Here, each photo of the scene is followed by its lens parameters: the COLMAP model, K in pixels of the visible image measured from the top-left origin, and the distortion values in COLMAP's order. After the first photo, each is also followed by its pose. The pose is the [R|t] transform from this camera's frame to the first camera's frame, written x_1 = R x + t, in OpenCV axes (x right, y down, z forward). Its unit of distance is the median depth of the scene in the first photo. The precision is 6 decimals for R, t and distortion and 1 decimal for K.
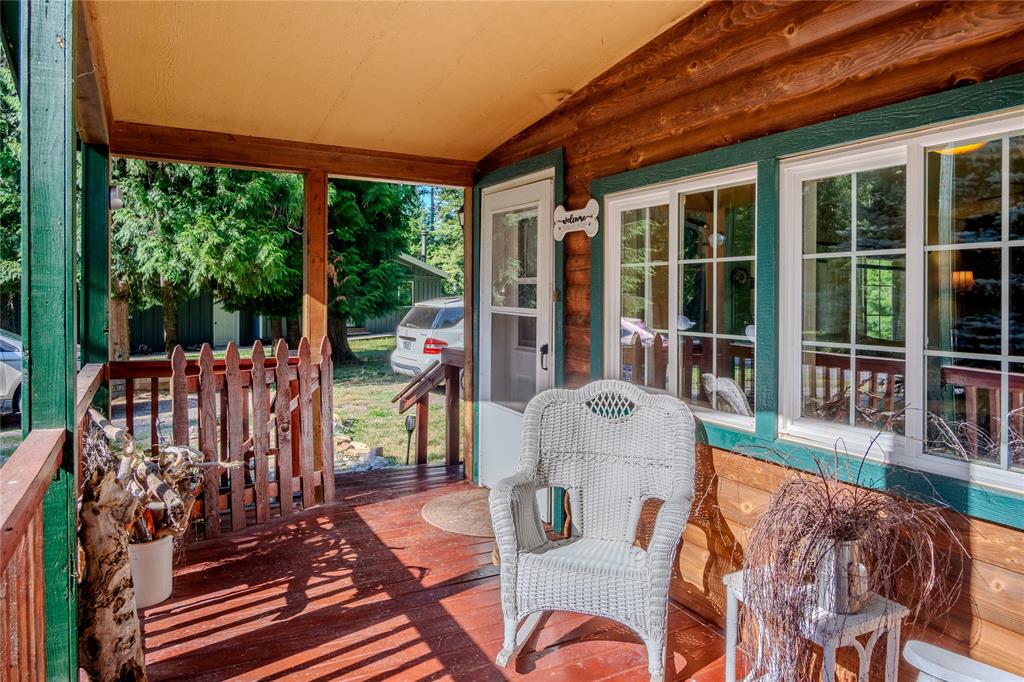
lens RADIAL K [[676.7, 0, 513.6], [0, 676.7, 297.7], [0, 0, 1]] dist [-0.000338, -0.000033]
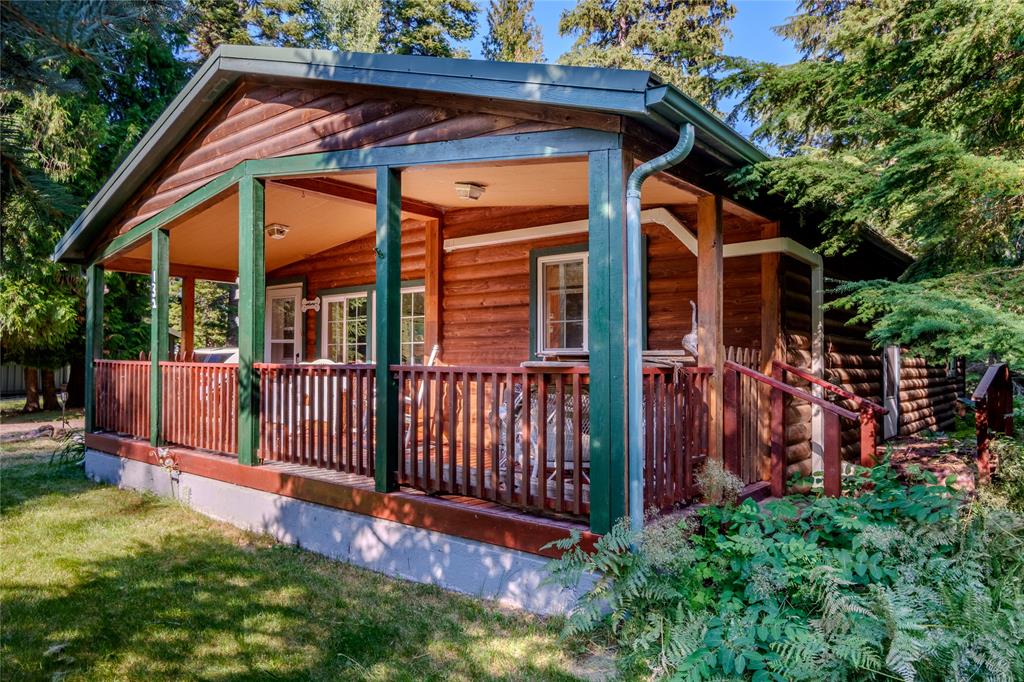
lens RADIAL K [[657.8, 0, 512.0], [0, 657.8, 341.0], [0, 0, 1]] dist [-0.016652, -0.000854]
pose [[0.923969, 0.015009, 0.382173, -0.150840], [0.000310, 0.999200, -0.039991, 0.121685], [-0.382468, 0.037069, 0.923225, -1.555452]]
